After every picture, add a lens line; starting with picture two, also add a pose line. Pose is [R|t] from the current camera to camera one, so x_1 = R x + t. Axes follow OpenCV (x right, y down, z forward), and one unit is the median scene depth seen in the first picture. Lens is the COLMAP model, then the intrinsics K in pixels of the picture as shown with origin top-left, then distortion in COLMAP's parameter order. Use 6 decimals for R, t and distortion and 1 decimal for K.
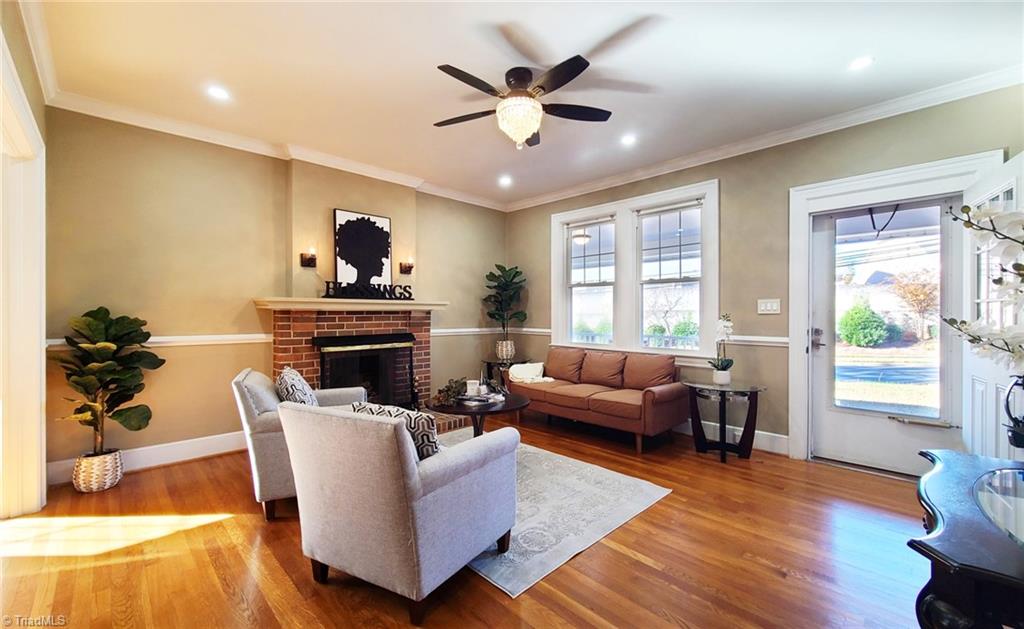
lens RADIAL K [[400.2, 0, 490.9], [0, 400.2, 317.2], [0, 0, 1]] dist [0.001032, 0.000175]
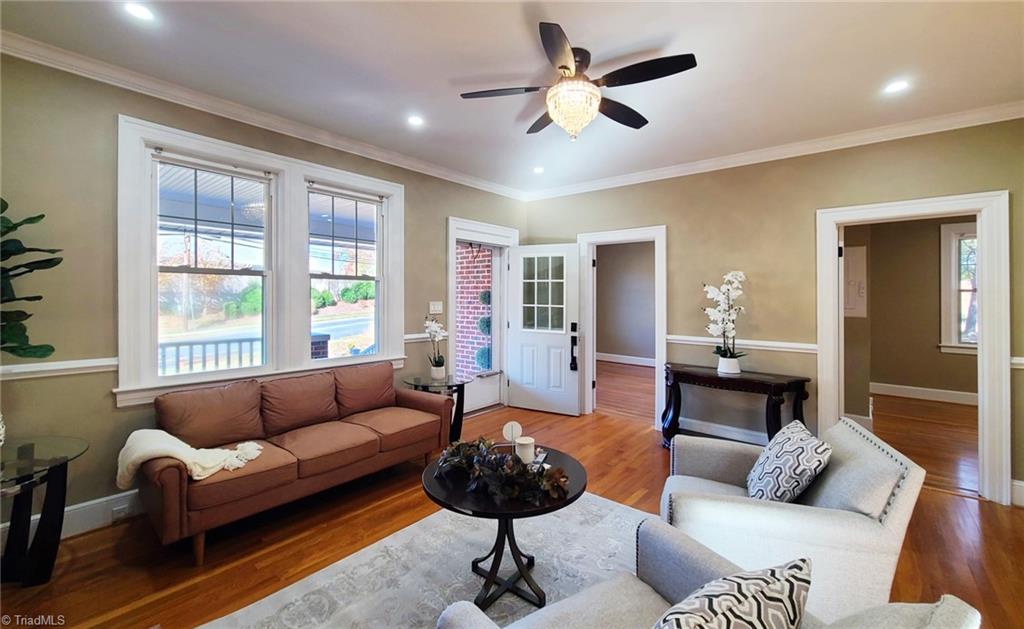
lens RADIAL K [[432.3, 0, 507.7], [0, 432.3, 296.2], [0, 0, 1]] dist [0.000833, 0.000128]
pose [[-0.118753, -0.004226, 0.992915, -0.541727], [-0.000379, 0.999991, 0.004211, -0.058200], [-0.992924, 0.000124, -0.118753, 0.806555]]
